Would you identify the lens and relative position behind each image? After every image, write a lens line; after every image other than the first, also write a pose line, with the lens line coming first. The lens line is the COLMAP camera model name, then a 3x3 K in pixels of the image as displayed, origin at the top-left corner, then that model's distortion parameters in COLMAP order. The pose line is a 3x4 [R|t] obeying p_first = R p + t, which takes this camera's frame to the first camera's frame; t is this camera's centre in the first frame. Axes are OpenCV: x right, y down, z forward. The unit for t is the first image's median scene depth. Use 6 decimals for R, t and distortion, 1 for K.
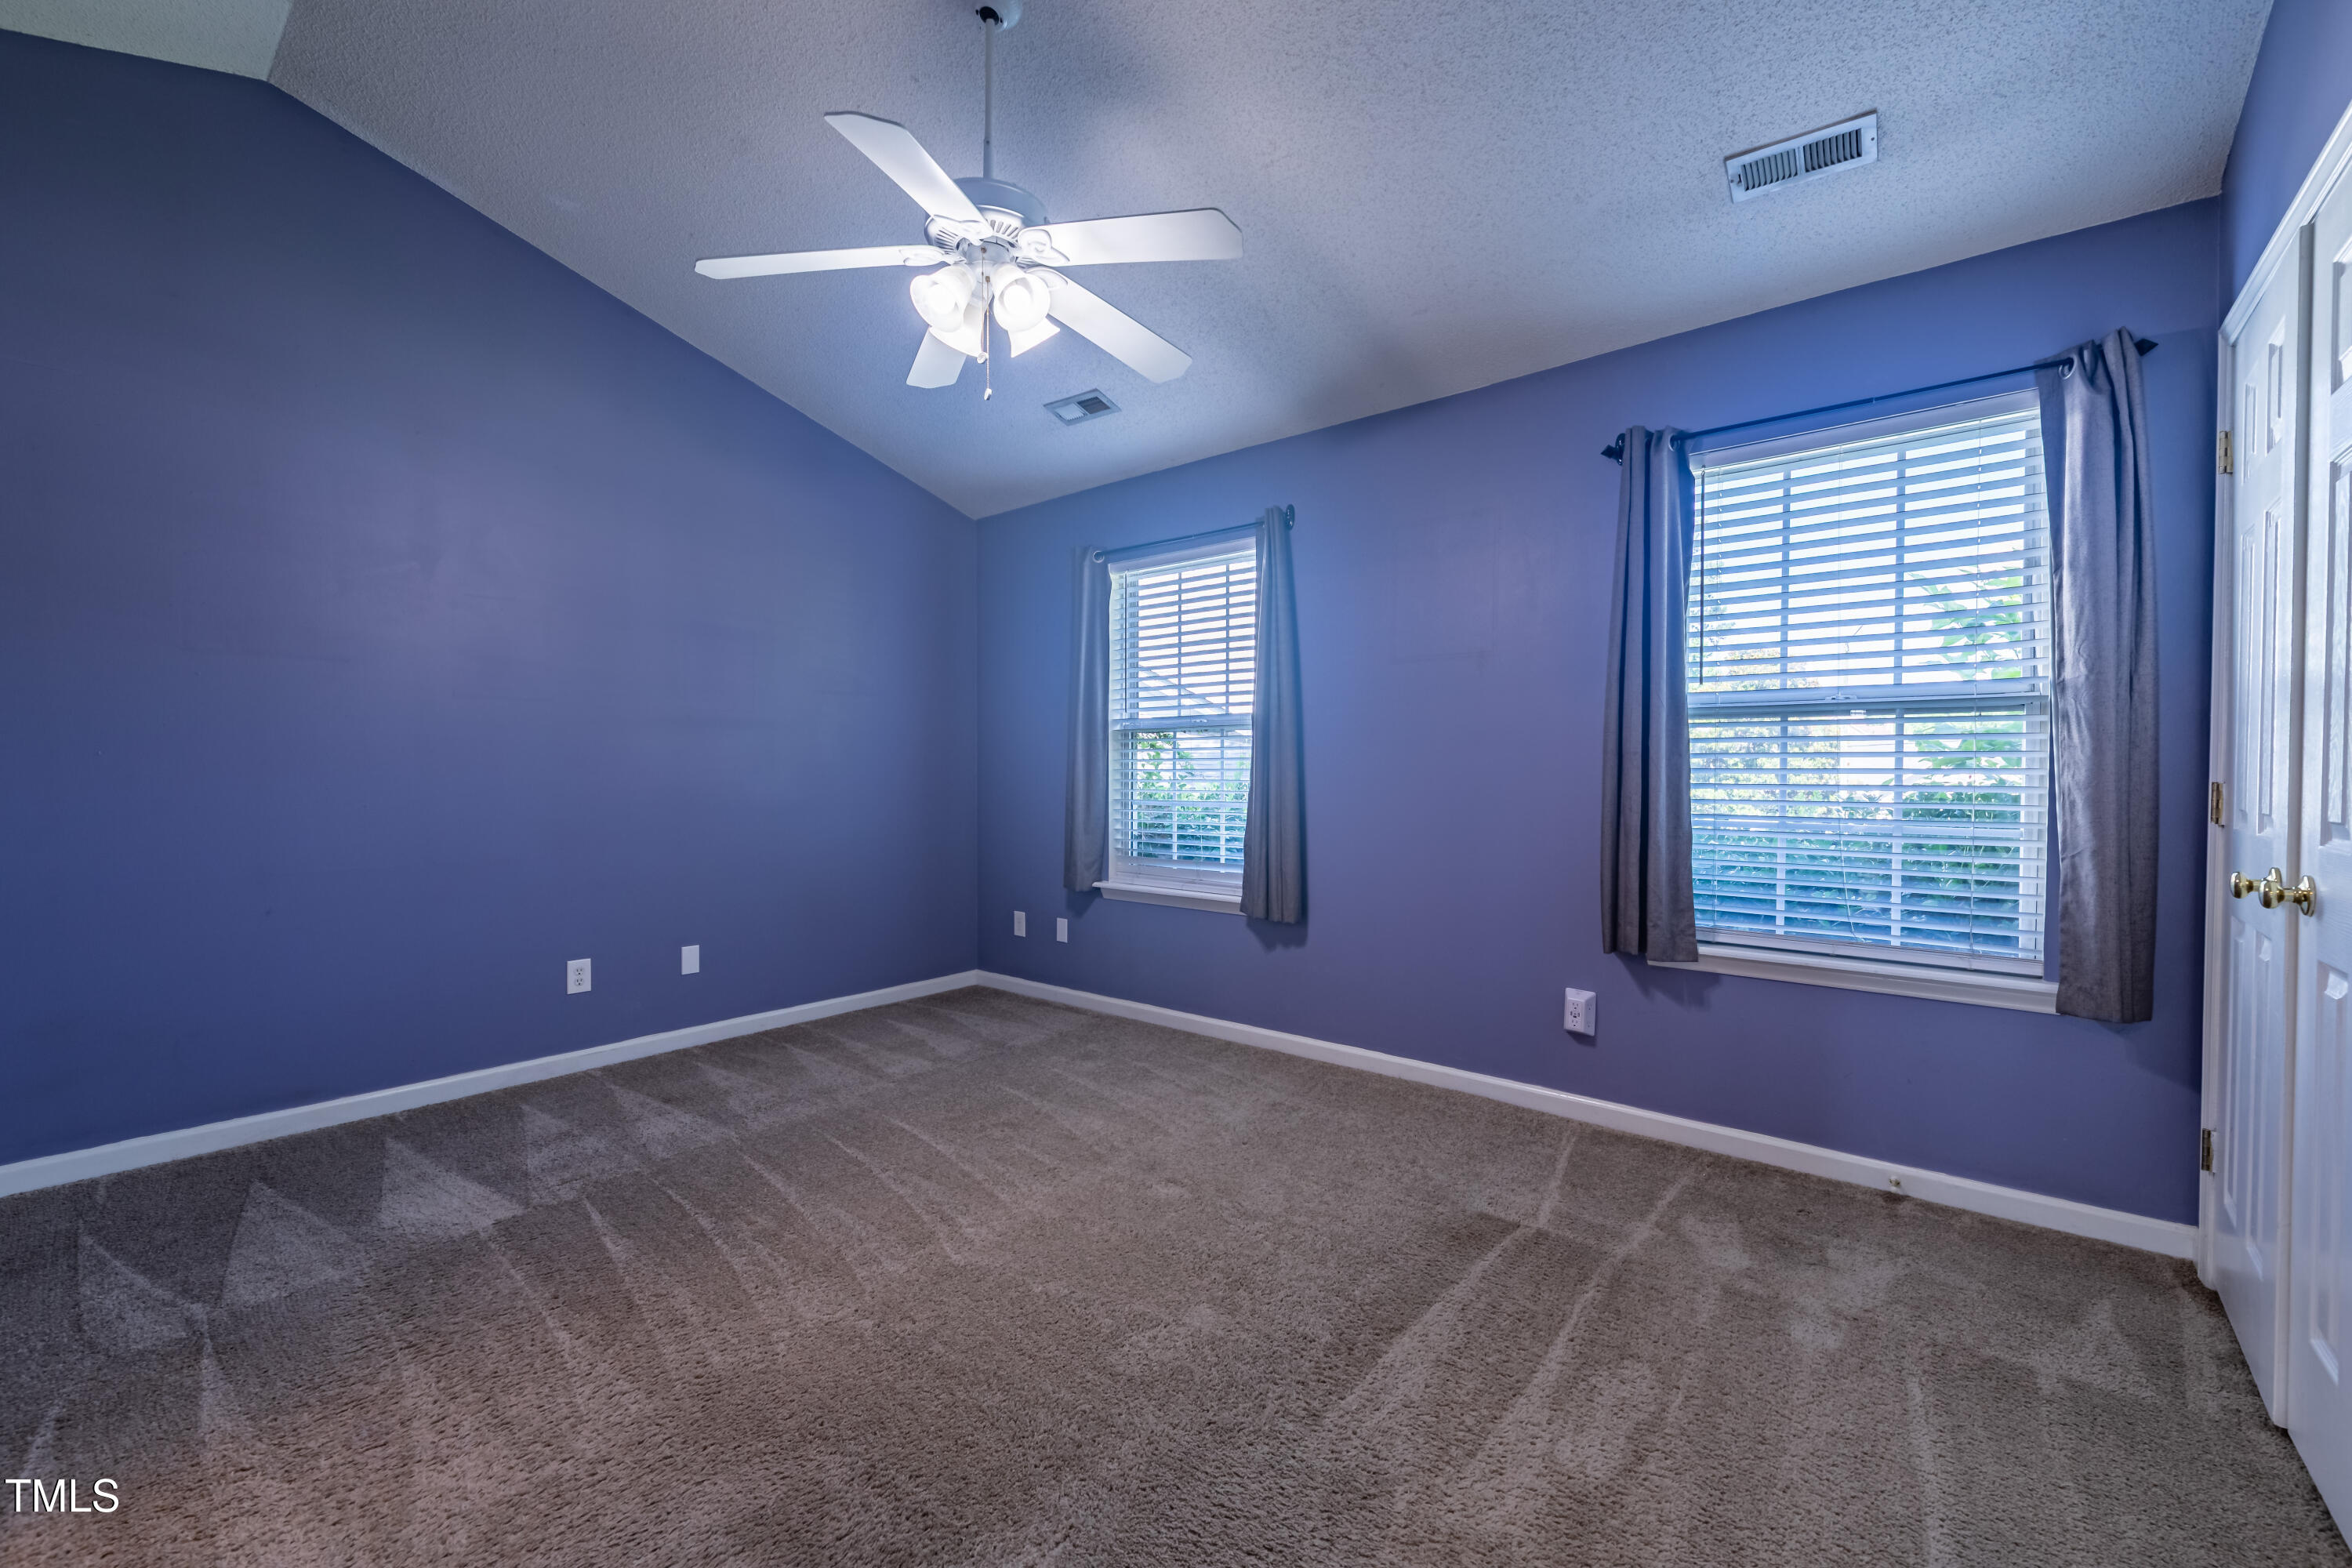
lens RADIAL K [[945.1, 0, 1181.0], [0, 945.1, 773.0], [0, 0, 1]] dist [0.003080, -0.002875]
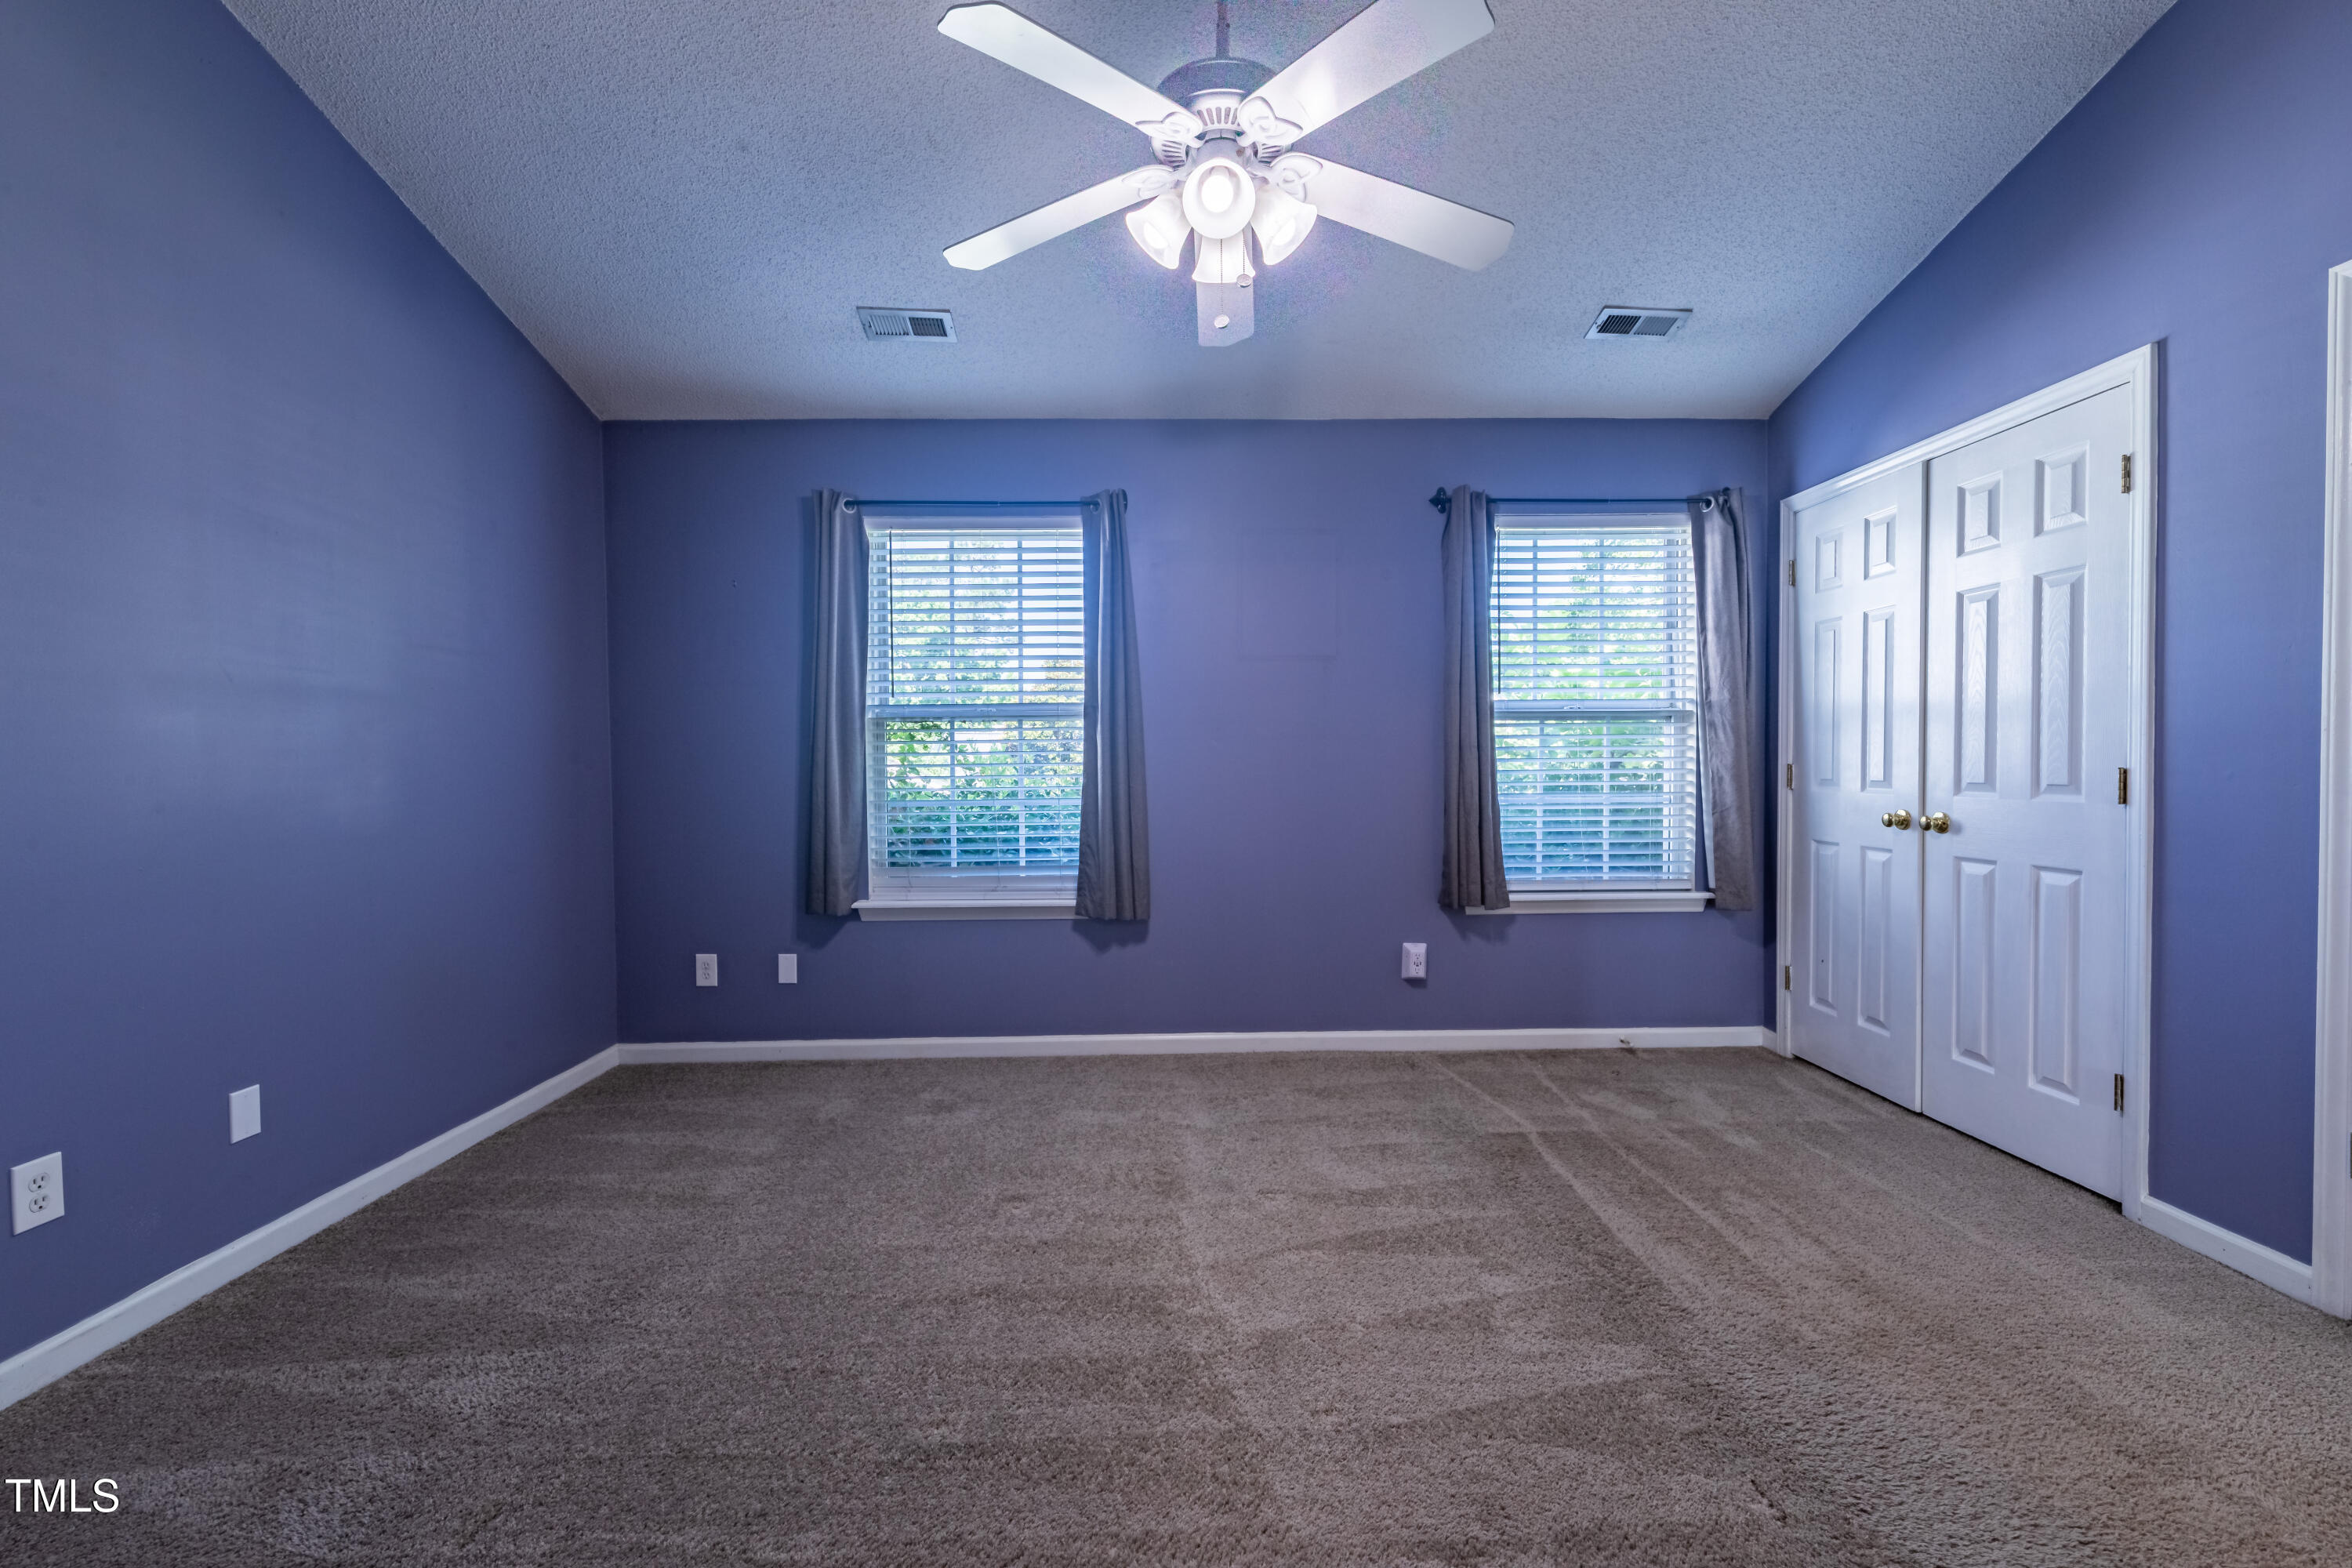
lens RADIAL K [[945.1, 0, 1175.2], [0, 945.1, 773.4], [0, 0, 1]] dist [0.003080, -0.002875]
pose [[0.759696, -0.015289, 0.650099, -0.590889], [0.011726, 0.999883, 0.009812, -0.002279], [-0.650173, 0.000169, 0.759786, 0.281506]]
